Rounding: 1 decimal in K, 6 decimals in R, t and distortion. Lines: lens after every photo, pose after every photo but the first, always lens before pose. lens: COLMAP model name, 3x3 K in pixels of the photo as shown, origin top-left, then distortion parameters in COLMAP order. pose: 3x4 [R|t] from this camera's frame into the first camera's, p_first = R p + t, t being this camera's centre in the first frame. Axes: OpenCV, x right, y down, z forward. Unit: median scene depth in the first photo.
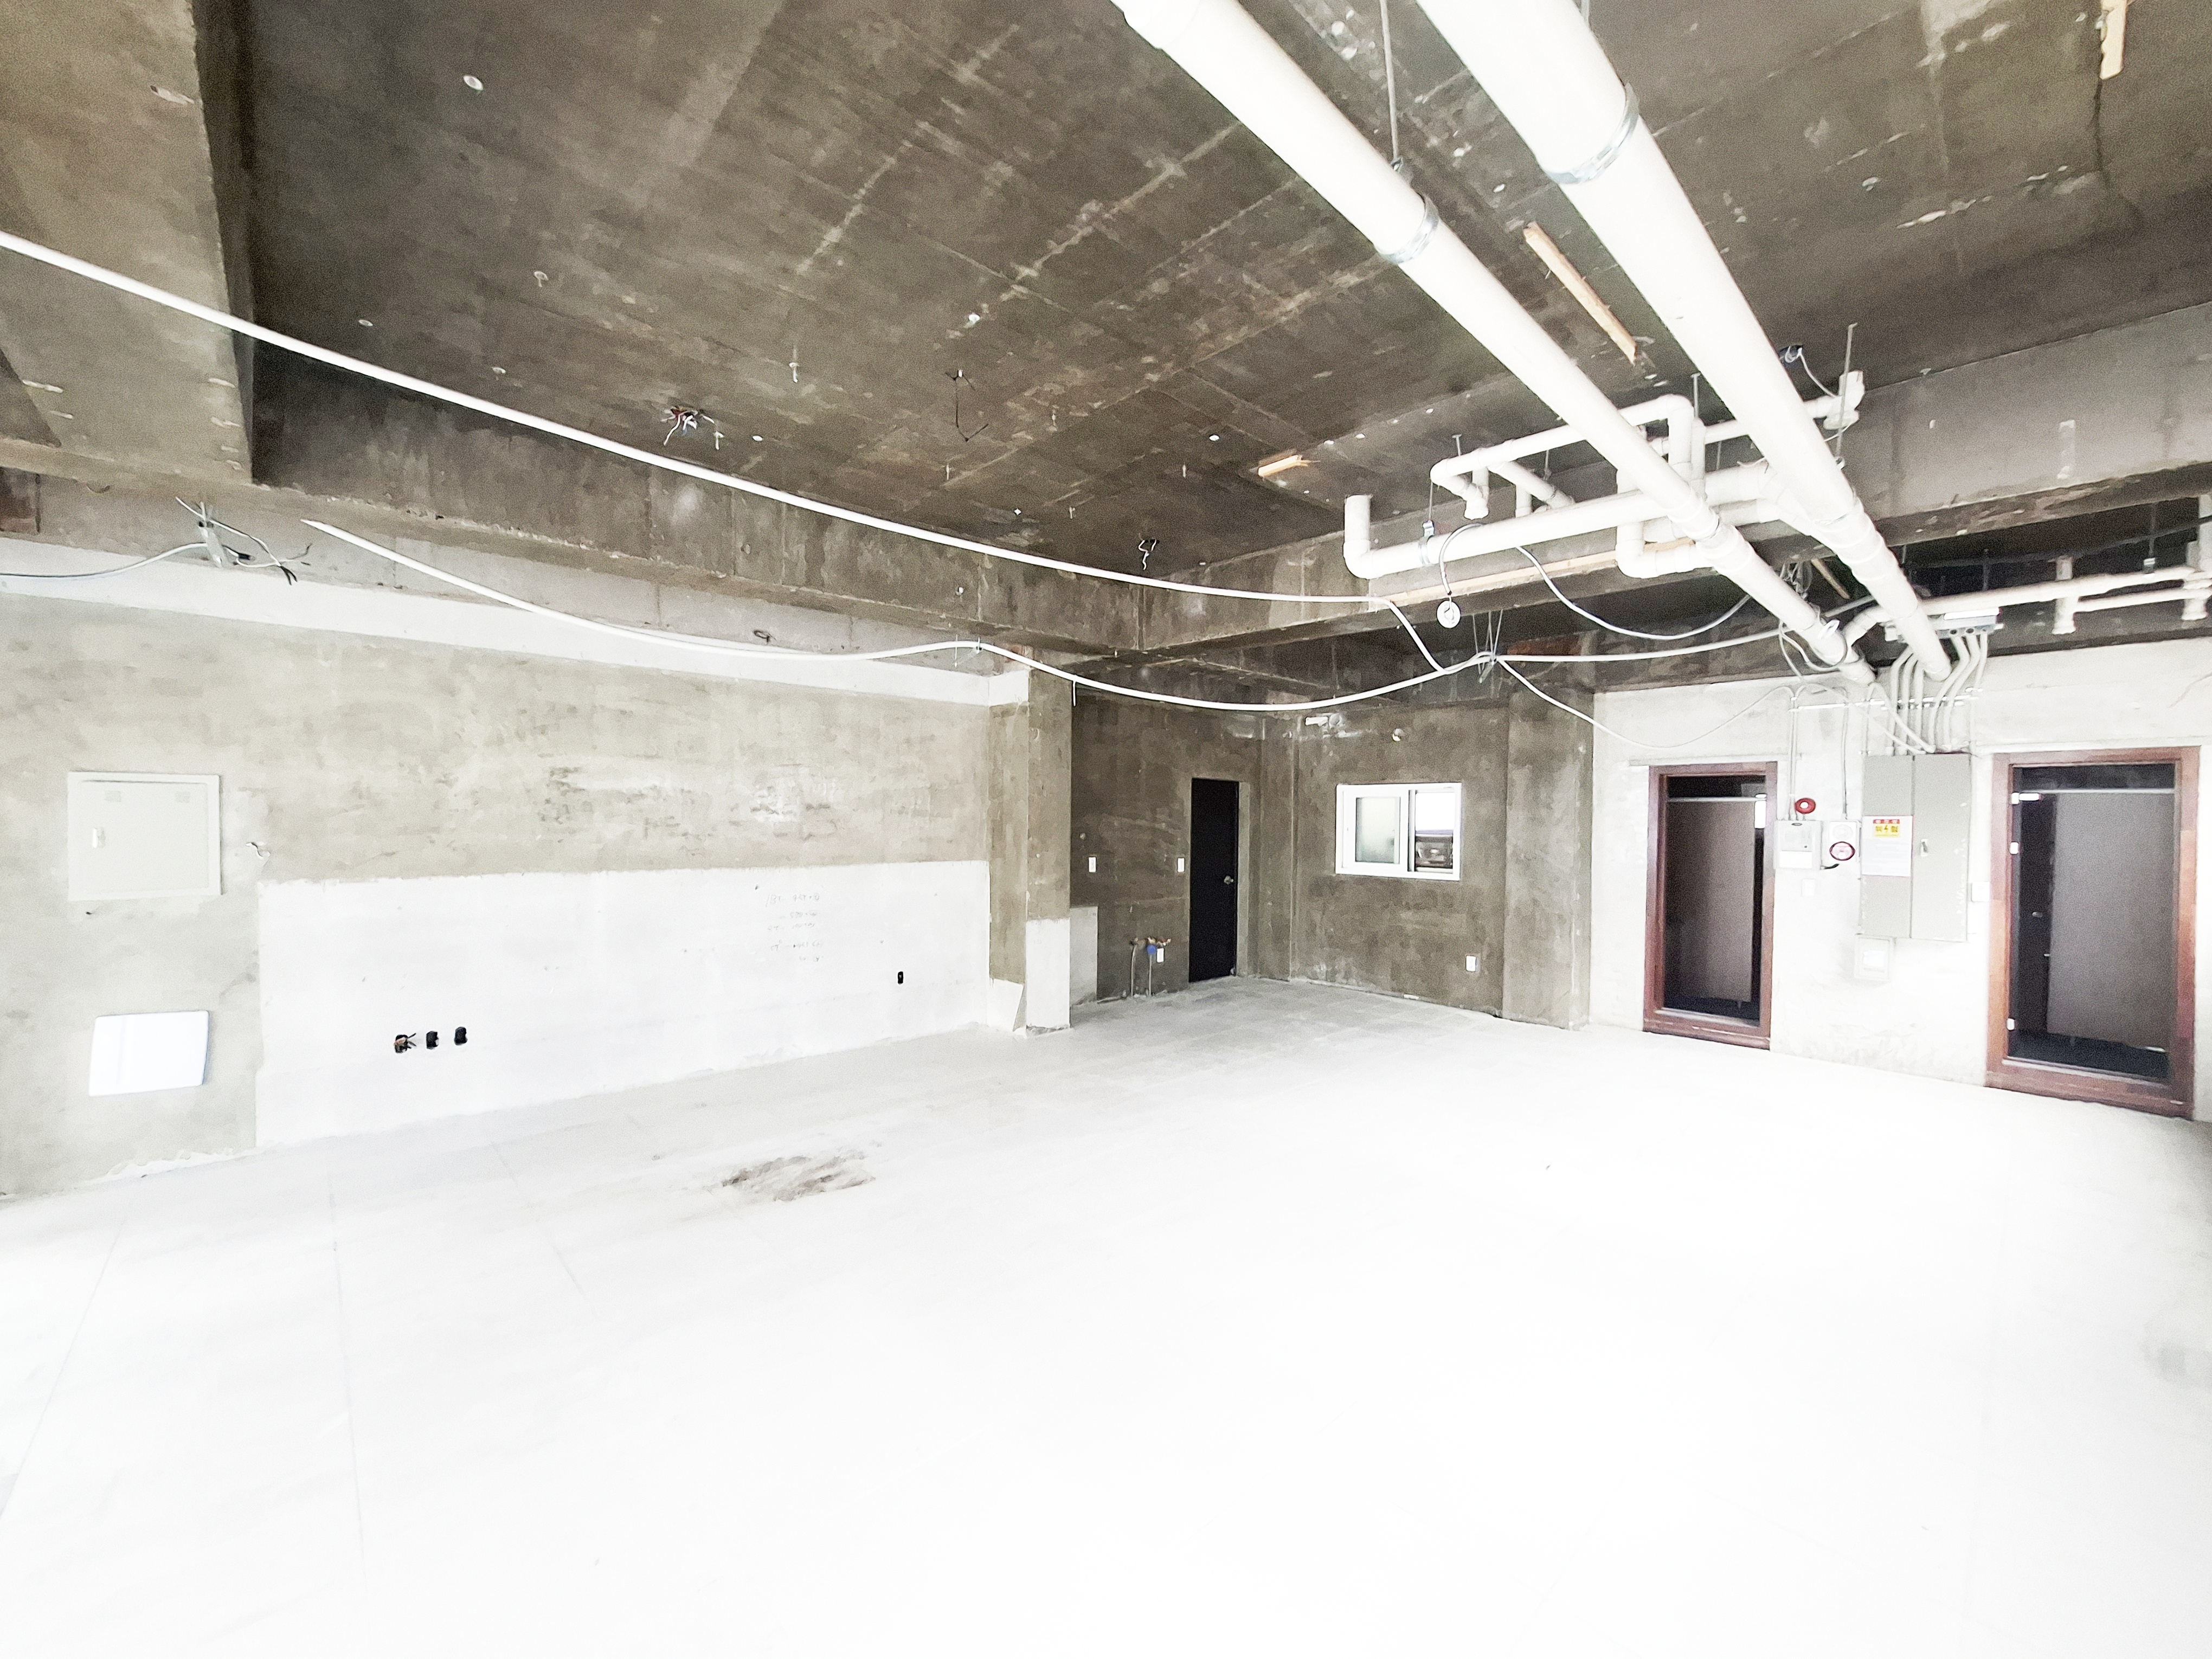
lens RADIAL K [[877.7, 0, 1104.4], [0, 877.7, 834.8], [0, 0, 1]] dist [0.002155, 0.000292]
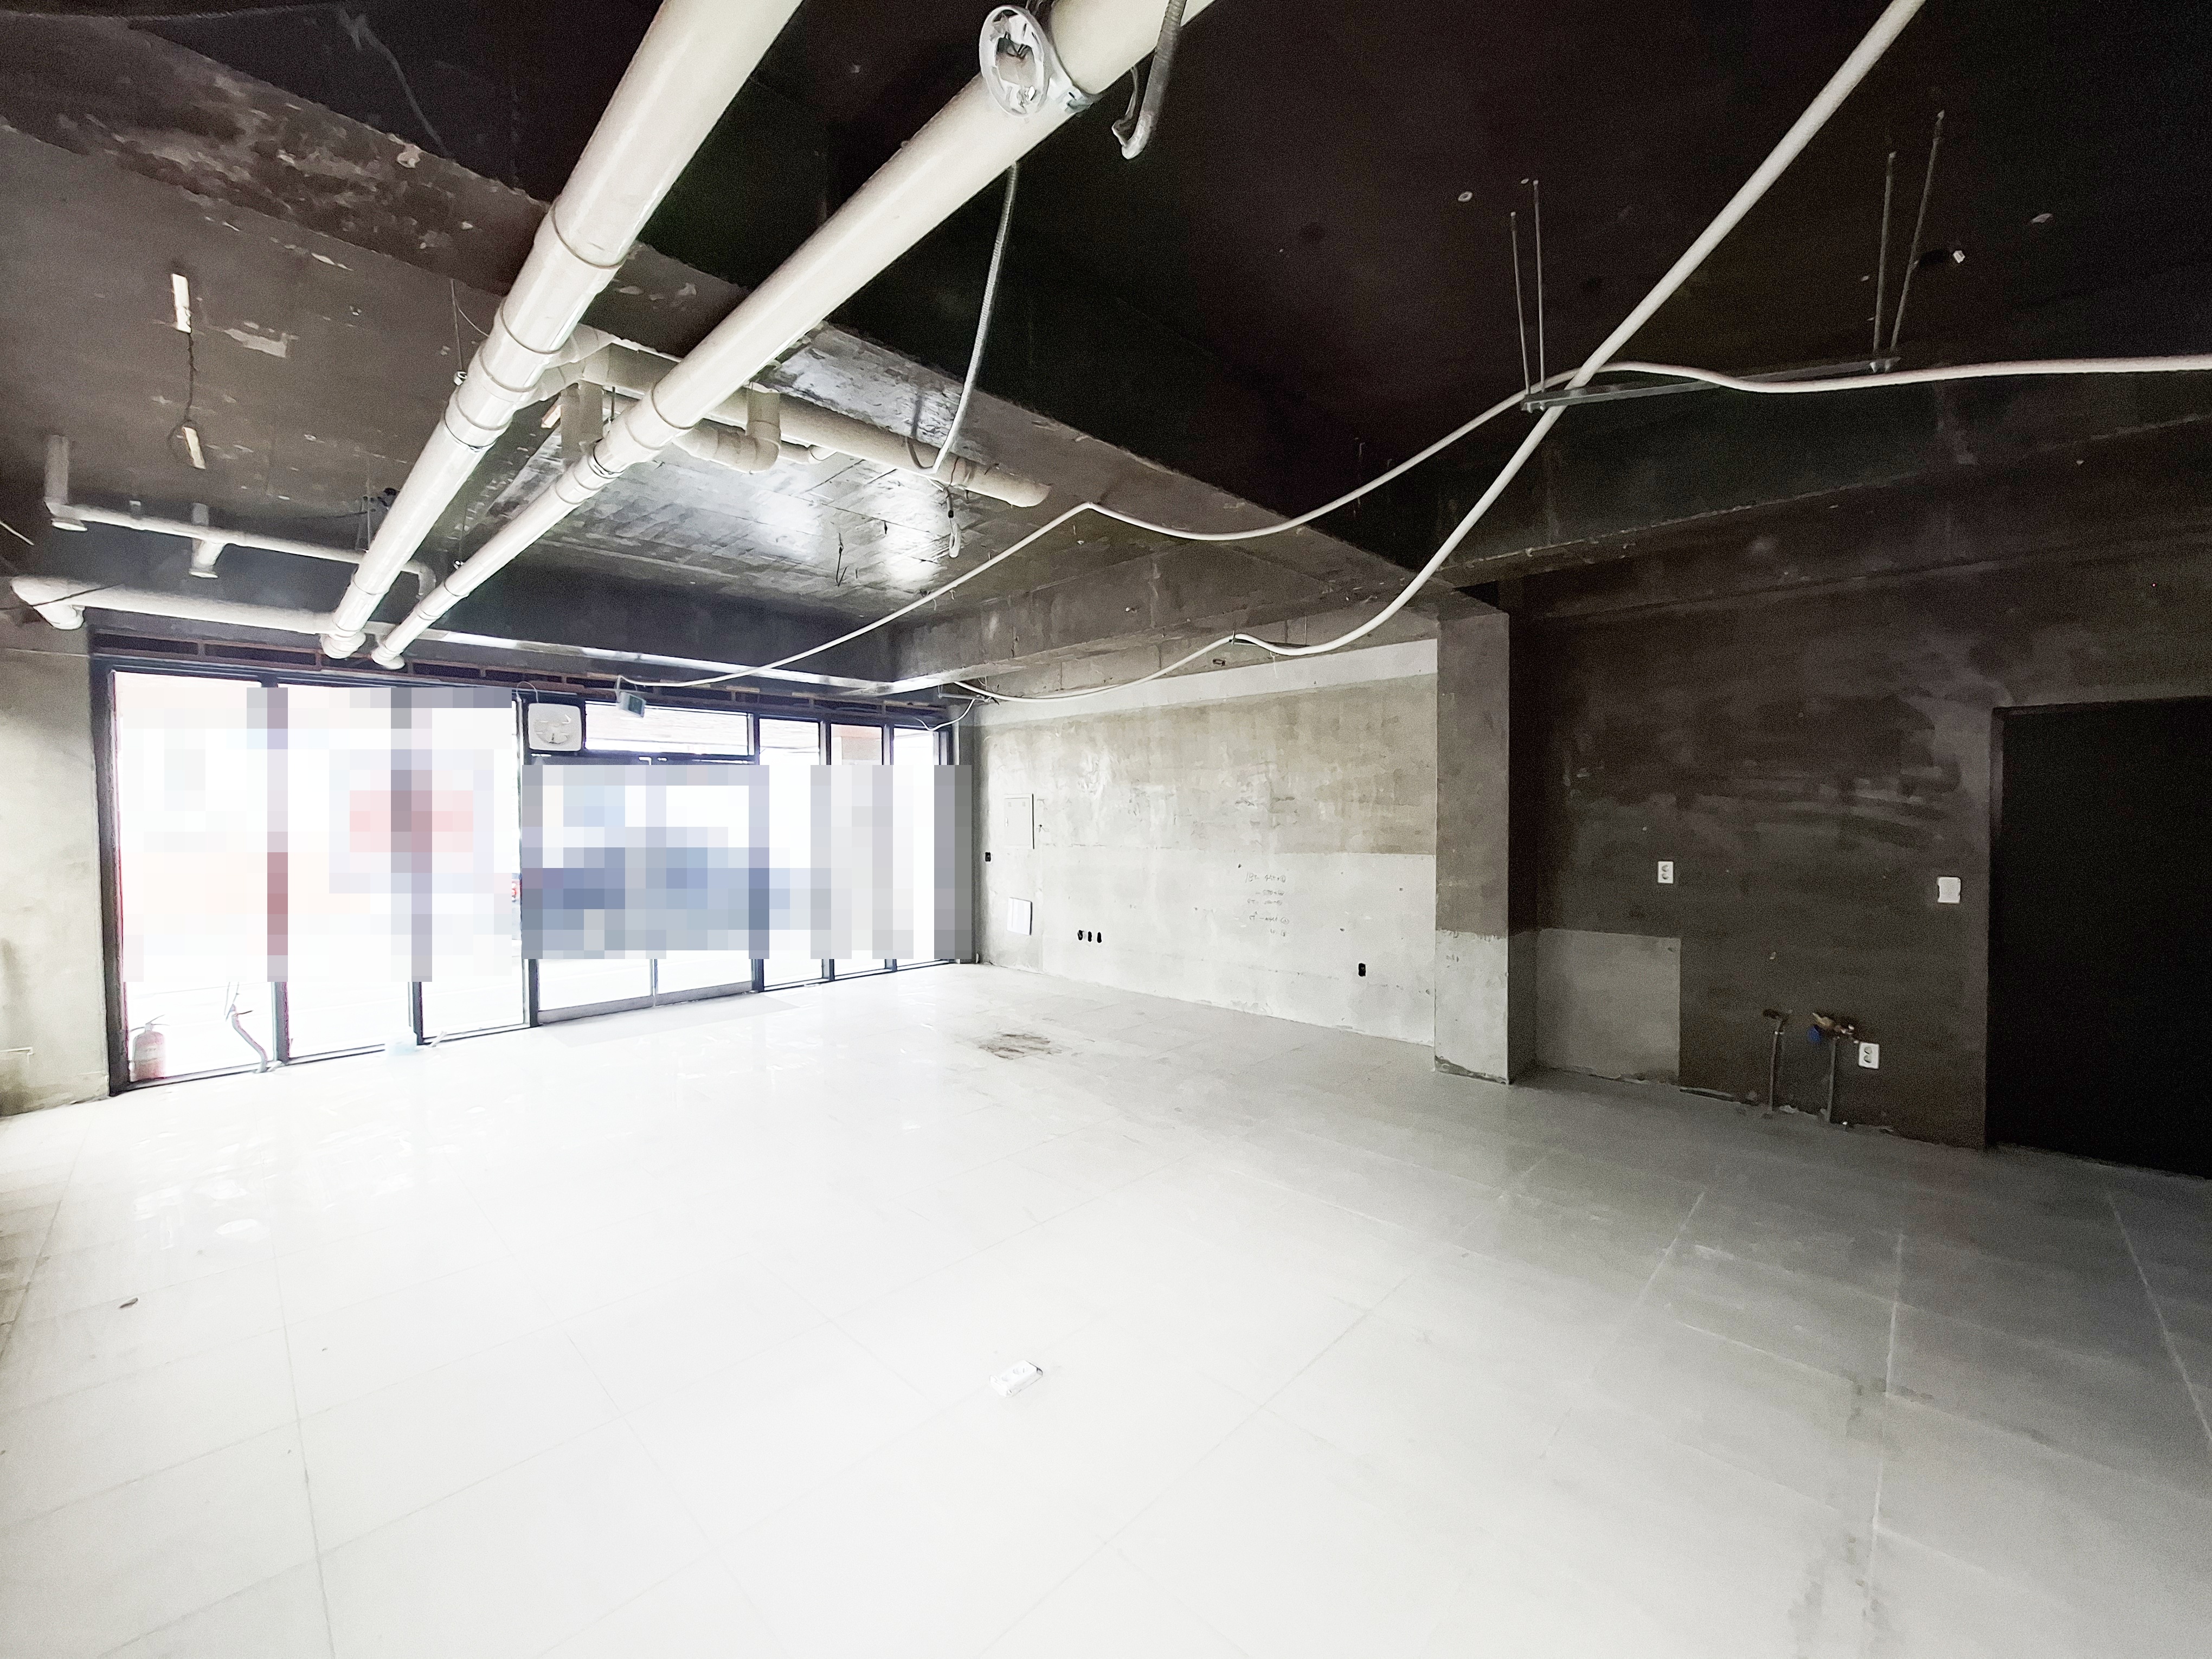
lens RADIAL K [[877.7, 0, 1104.4], [0, 877.7, 834.8], [0, 0, 1]] dist [0.002155, 0.000292]
pose [[0.057818, 0.011687, -0.998259, 0.722757], [-0.012964, 0.999856, 0.010955, 0.004749], [0.998243, 0.012308, 0.057961, 0.656154]]
